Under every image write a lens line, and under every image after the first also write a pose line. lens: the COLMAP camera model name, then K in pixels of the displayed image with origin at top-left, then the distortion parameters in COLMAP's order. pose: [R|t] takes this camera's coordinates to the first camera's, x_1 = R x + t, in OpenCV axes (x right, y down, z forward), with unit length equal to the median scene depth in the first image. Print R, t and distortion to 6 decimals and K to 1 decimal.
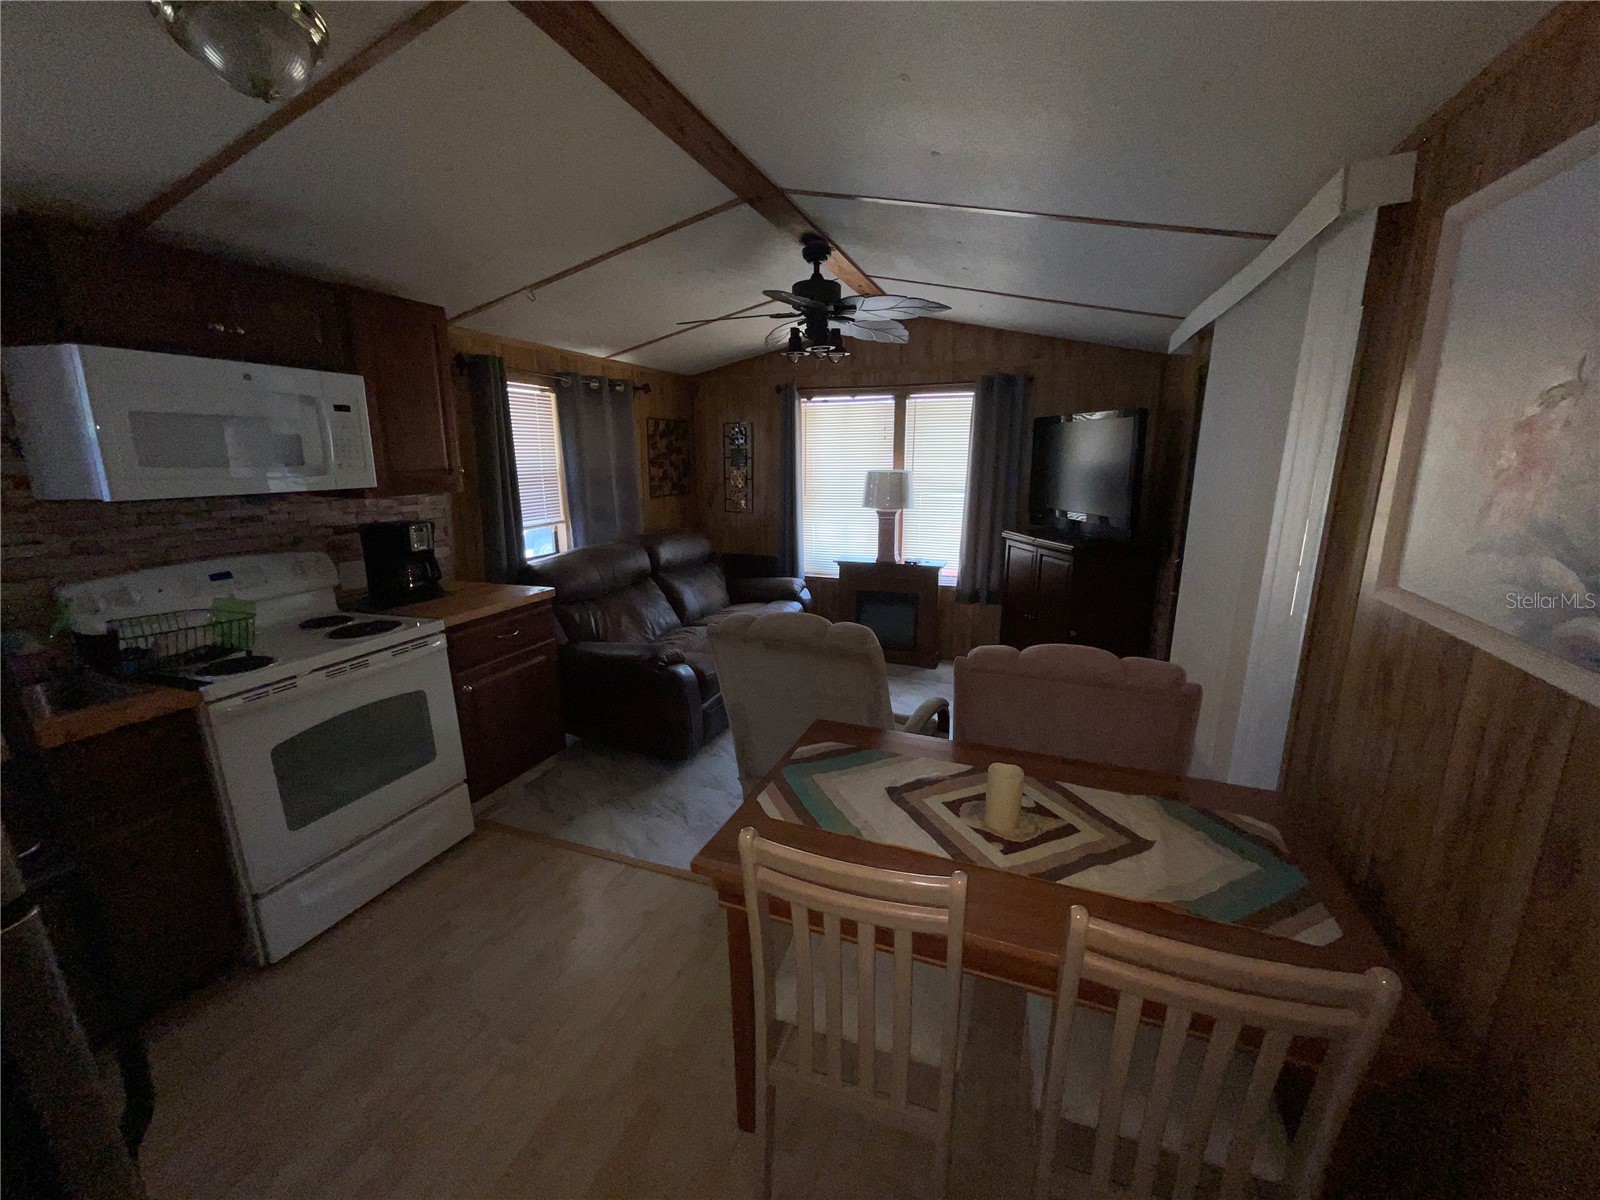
lens RADIAL K [[653.7, 0, 800.0], [0, 653.7, 600.0], [0, 0, 1]] dist [-0.004222, 0.003634]
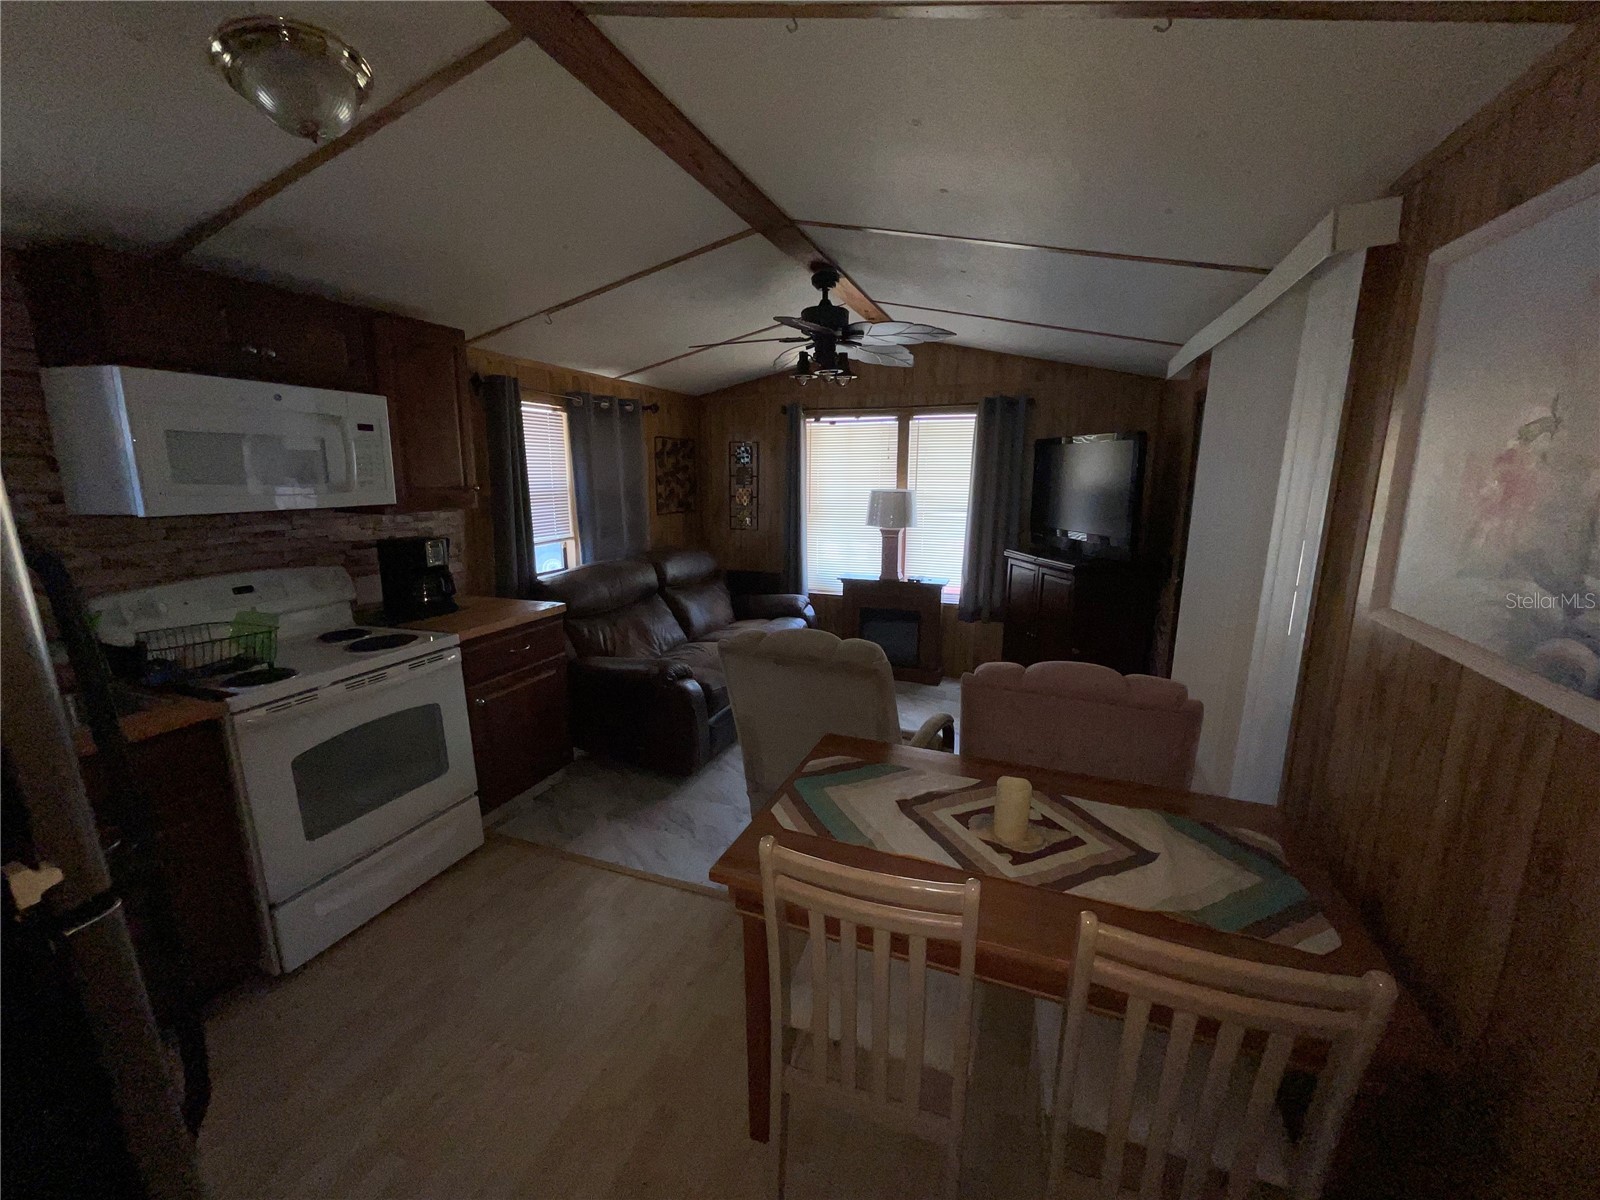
lens RADIAL K [[654.7, 0, 800.0], [0, 654.7, 600.0], [0, 0, 1]] dist [-0.001899, 0.003816]
pose [[0.999975, 0.006581, 0.002597, -0.018840], [-0.006514, 0.999664, -0.025107, -0.000485], [-0.002761, 0.025090, 0.999681, -0.027051]]
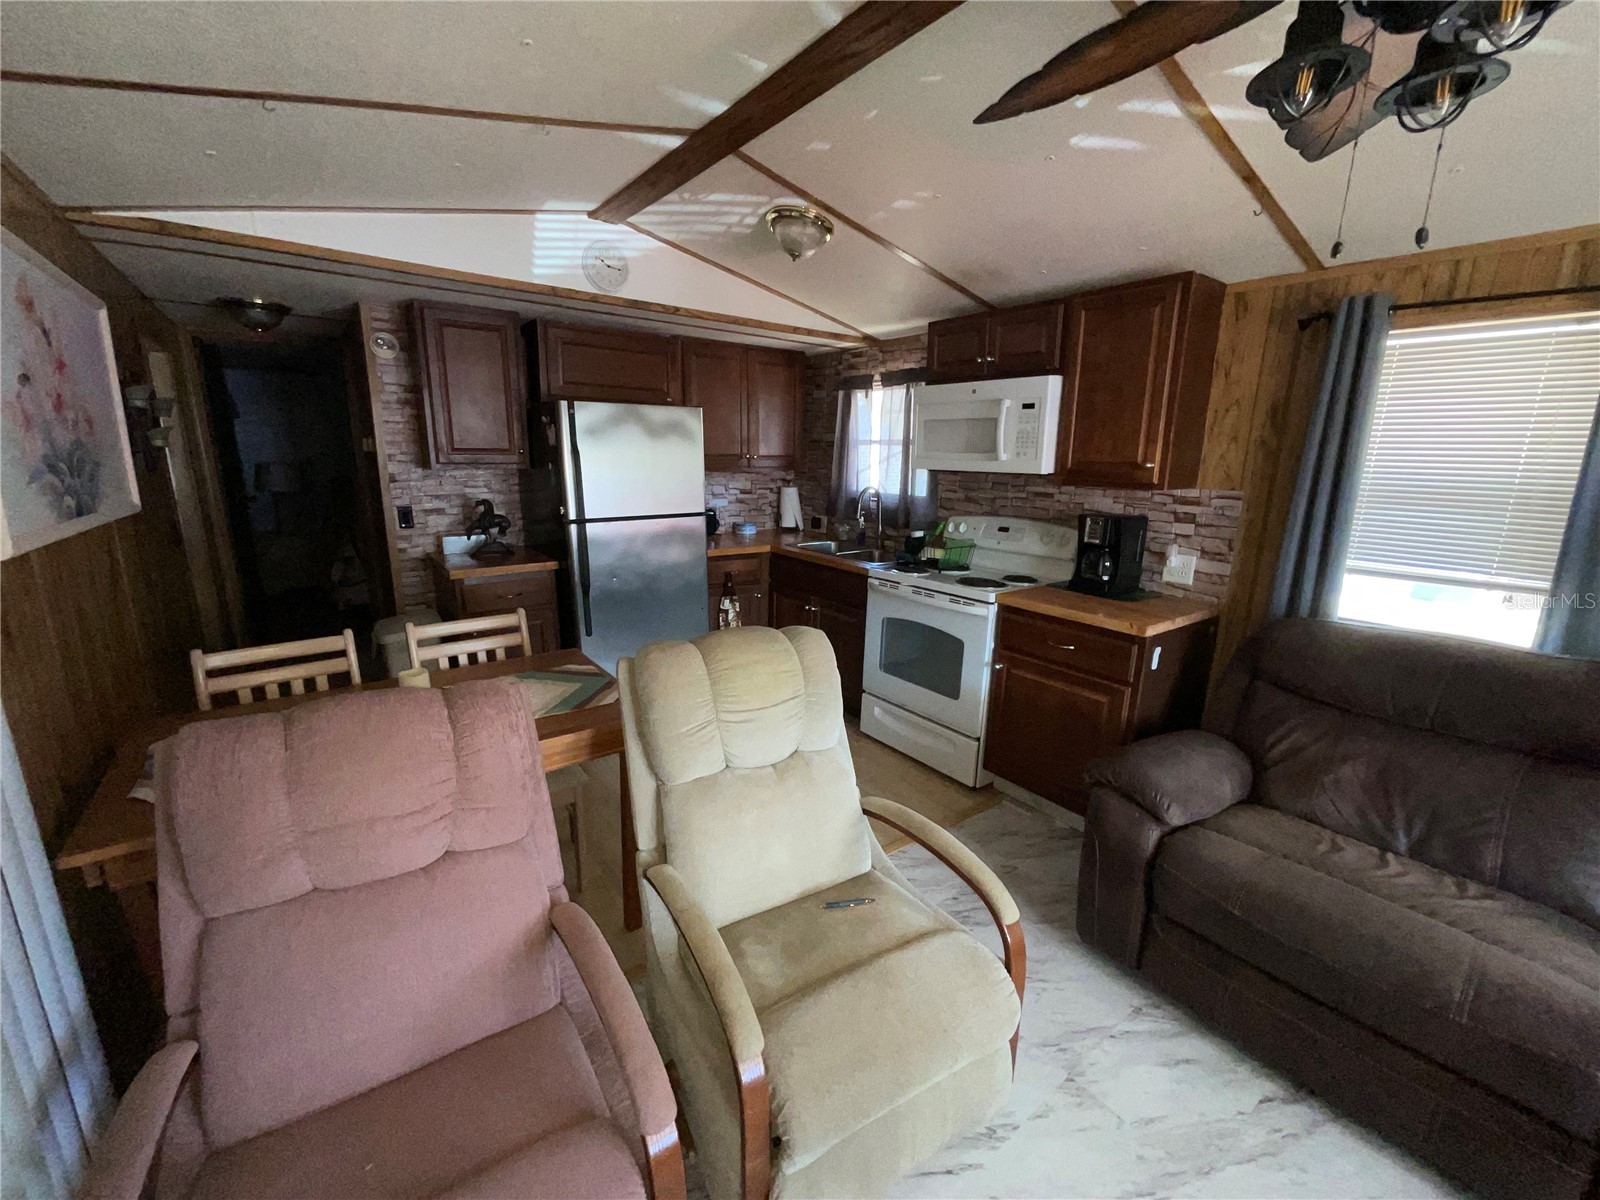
lens RADIAL K [[653.7, 0, 800.0], [0, 653.7, 600.0], [0, 0, 1]] dist [-0.004222, 0.003634]
pose [[-0.542450, 0.177670, -0.821085, 0.602572], [-0.204412, 0.920091, 0.334138, -0.293012], [0.814839, 0.349093, -0.462786, 1.394822]]
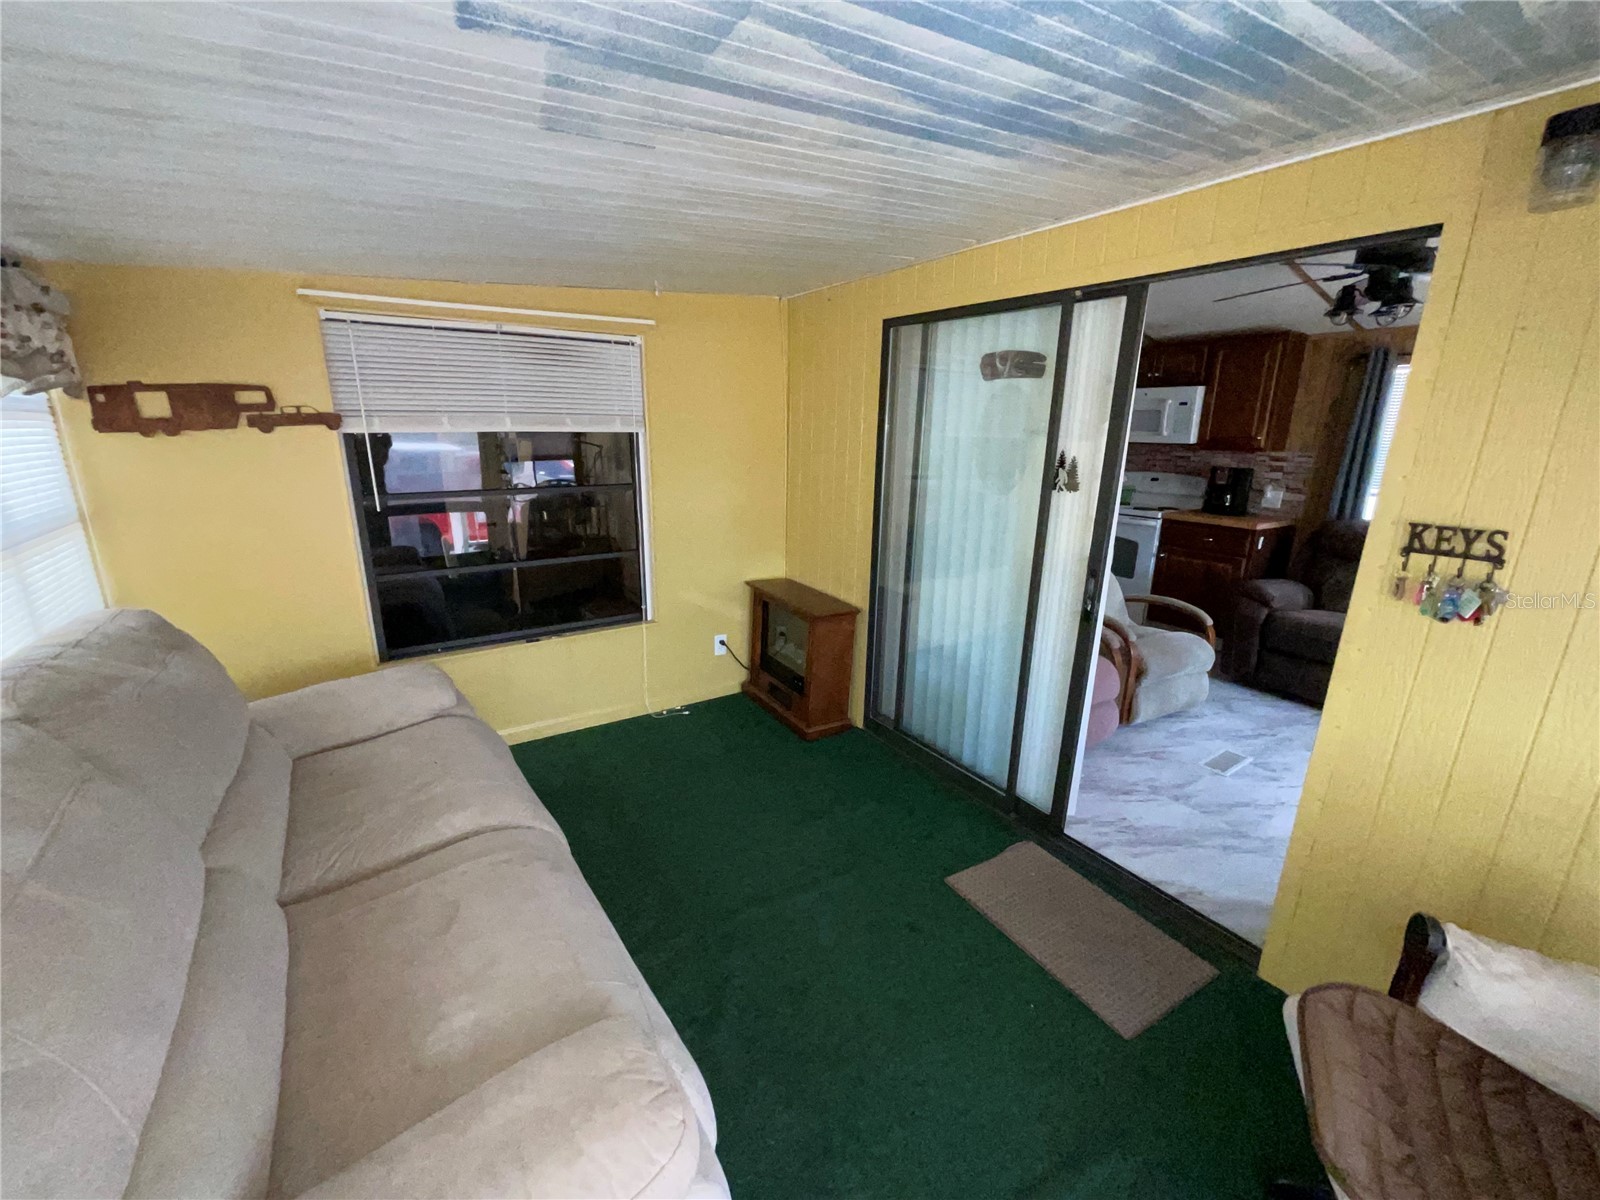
lens RADIAL K [[653.7, 0, 800.0], [0, 653.7, 600.0], [0, 0, 1]] dist [-0.004222, 0.003634]
pose [[-0.589536, 0.197942, -0.783113, 1.817060], [-0.194994, 0.905959, 0.375787, -0.282023], [0.783853, 0.374242, -0.495498, 1.358786]]
